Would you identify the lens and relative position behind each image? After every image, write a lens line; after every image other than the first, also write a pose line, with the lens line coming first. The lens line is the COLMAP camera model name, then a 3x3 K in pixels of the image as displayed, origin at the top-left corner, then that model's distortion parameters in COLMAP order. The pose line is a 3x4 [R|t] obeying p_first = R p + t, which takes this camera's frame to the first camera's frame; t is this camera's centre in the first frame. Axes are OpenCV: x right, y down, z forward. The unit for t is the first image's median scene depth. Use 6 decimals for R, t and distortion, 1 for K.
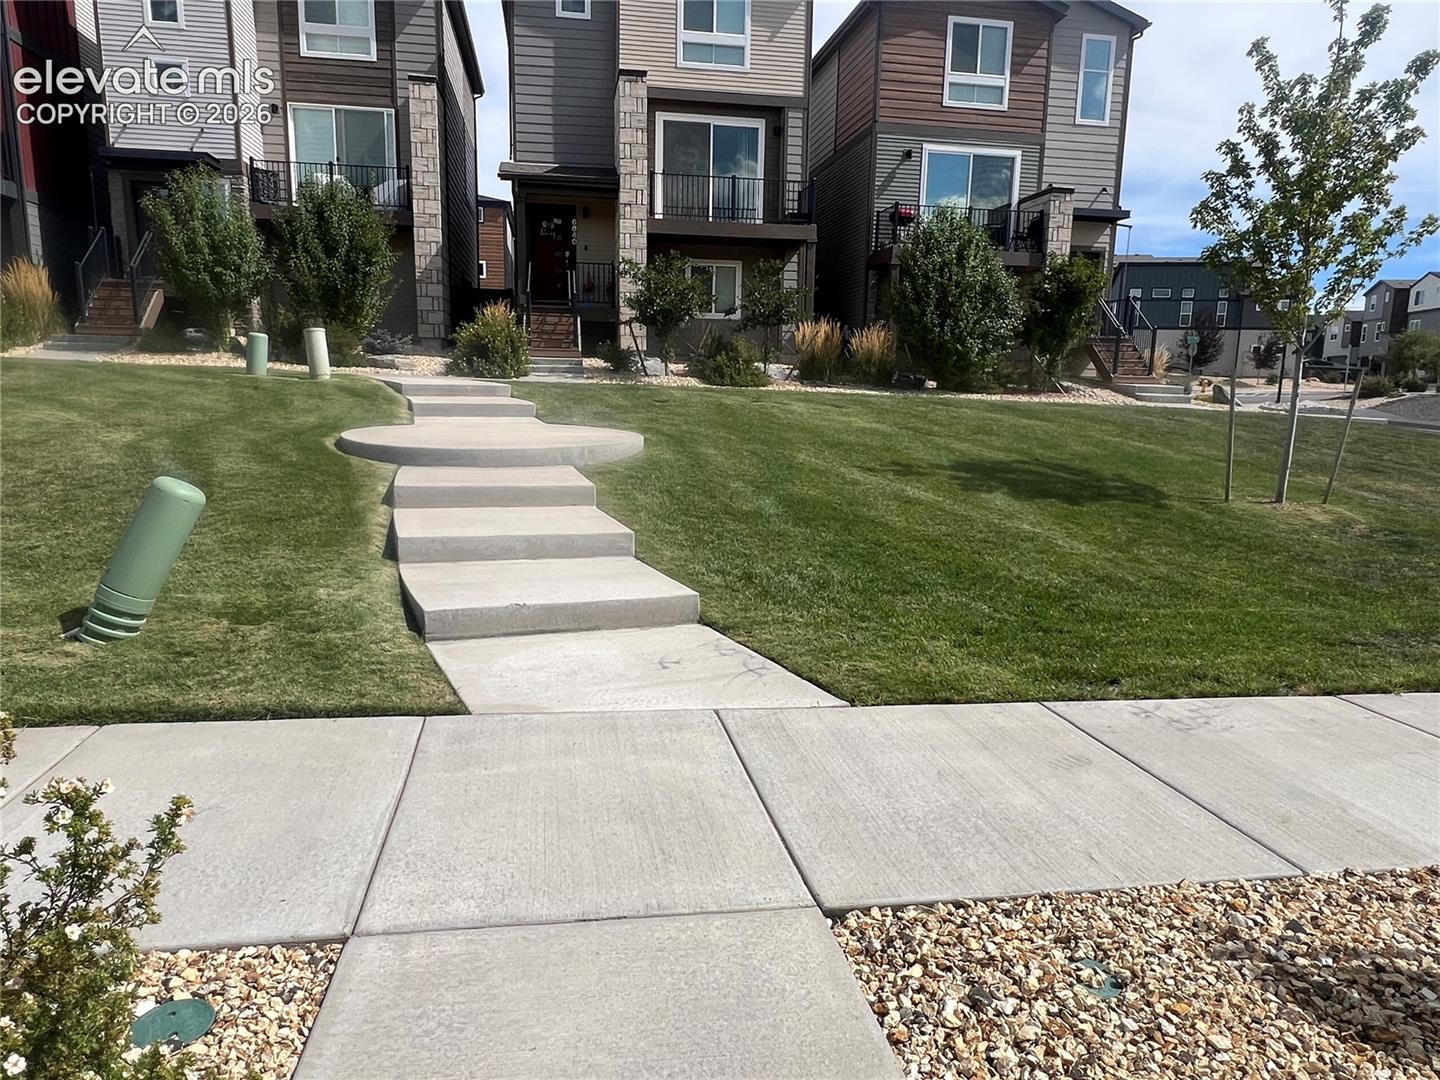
lens RADIAL K [[891.2, 0, 717.3], [0, 891.2, 540.3], [0, 0, 1]] dist [0.000822, 0.000155]
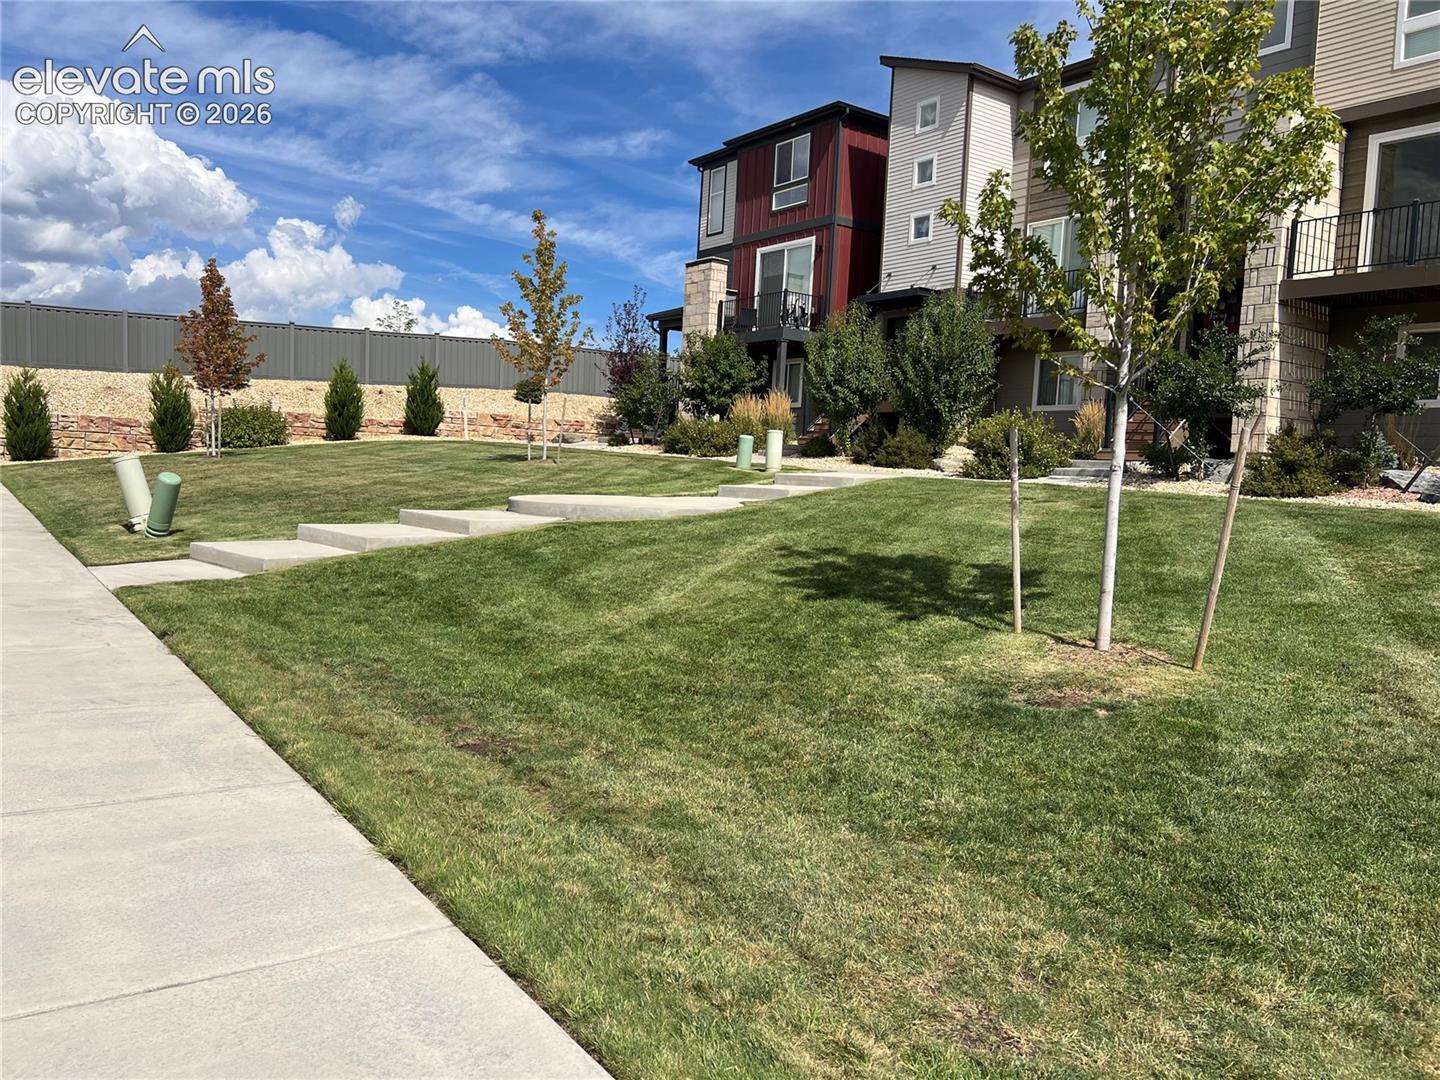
lens RADIAL K [[1091.3, 0, 719.7], [0, 1091.3, 541.2], [0, 0, 1]] dist [0.002828, -0.000171]
pose [[0.475951, 0.054399, -0.877788, 0.502955], [-0.173571, 0.984264, -0.033115, -0.022922], [0.862174, 0.168119, 0.477904, 0.157637]]
